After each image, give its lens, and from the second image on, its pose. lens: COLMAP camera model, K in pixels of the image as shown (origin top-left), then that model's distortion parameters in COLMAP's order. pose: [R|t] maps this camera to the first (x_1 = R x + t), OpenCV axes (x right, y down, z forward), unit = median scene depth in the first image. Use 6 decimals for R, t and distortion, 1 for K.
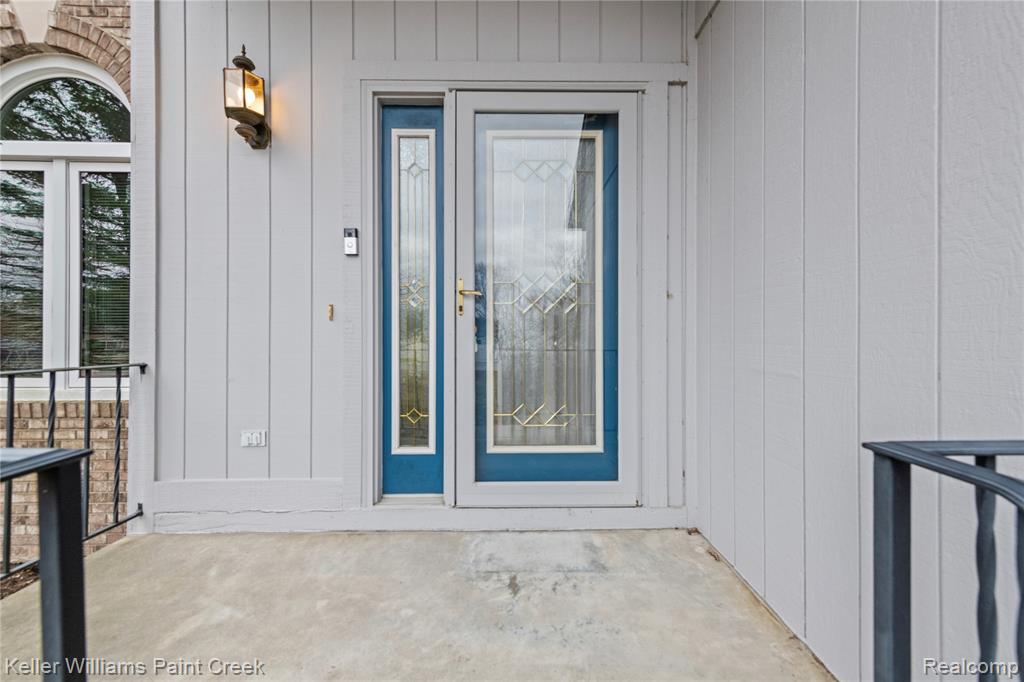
lens RADIAL K [[407.5, 0, 516.7], [0, 407.5, 338.4], [0, 0, 1]] dist [0.002061, 0.000172]
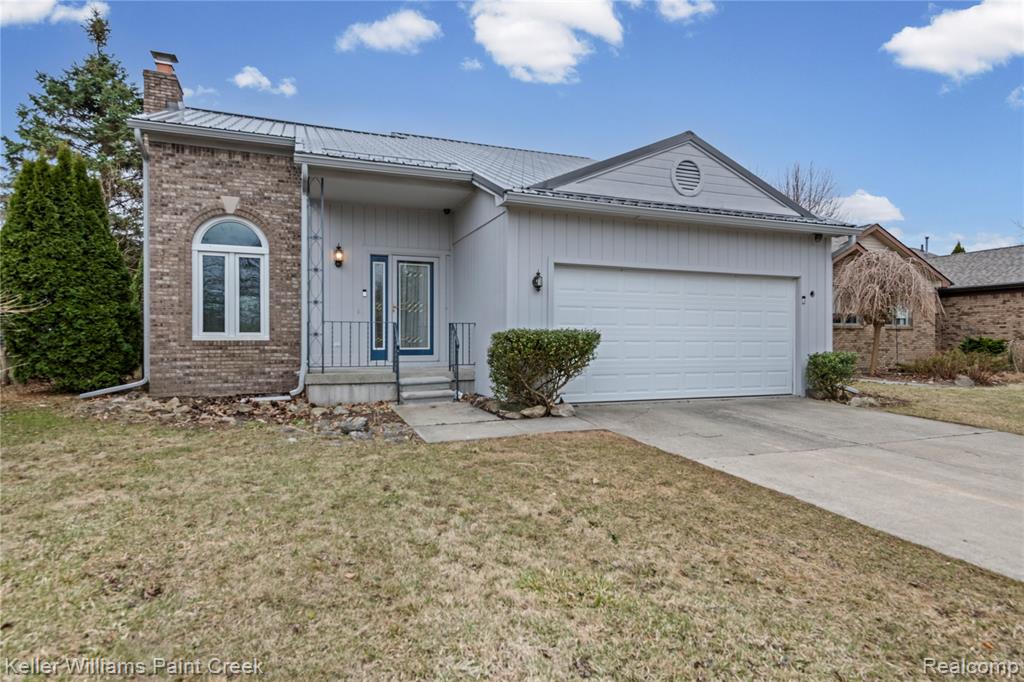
lens RADIAL K [[577.6, 0, 512.0], [0, 577.6, 341.0], [0, 0, 1]] dist [0.002507, 0.000137]
pose [[0.939009, -0.003464, 0.343874, -0.937456], [0.003589, 0.999994, 0.000272, 0.208743], [-0.343873, 0.000979, 0.939016, -4.400162]]
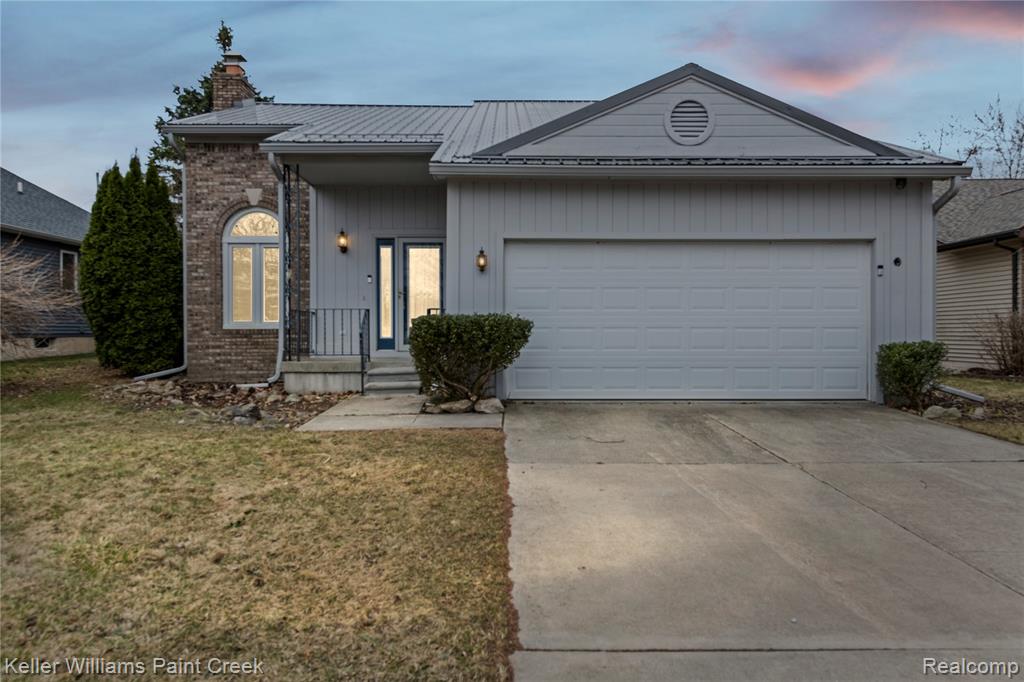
lens RADIAL K [[681.5, 0, 514.1], [0, 681.5, 336.0], [0, 0, 1]] dist [0.001742, 0.000300]
pose [[0.999882, -0.004761, -0.014612, 0.940444], [0.004829, 0.999978, 0.004640, 0.243380], [0.014590, -0.004710, 0.999882, -4.906026]]
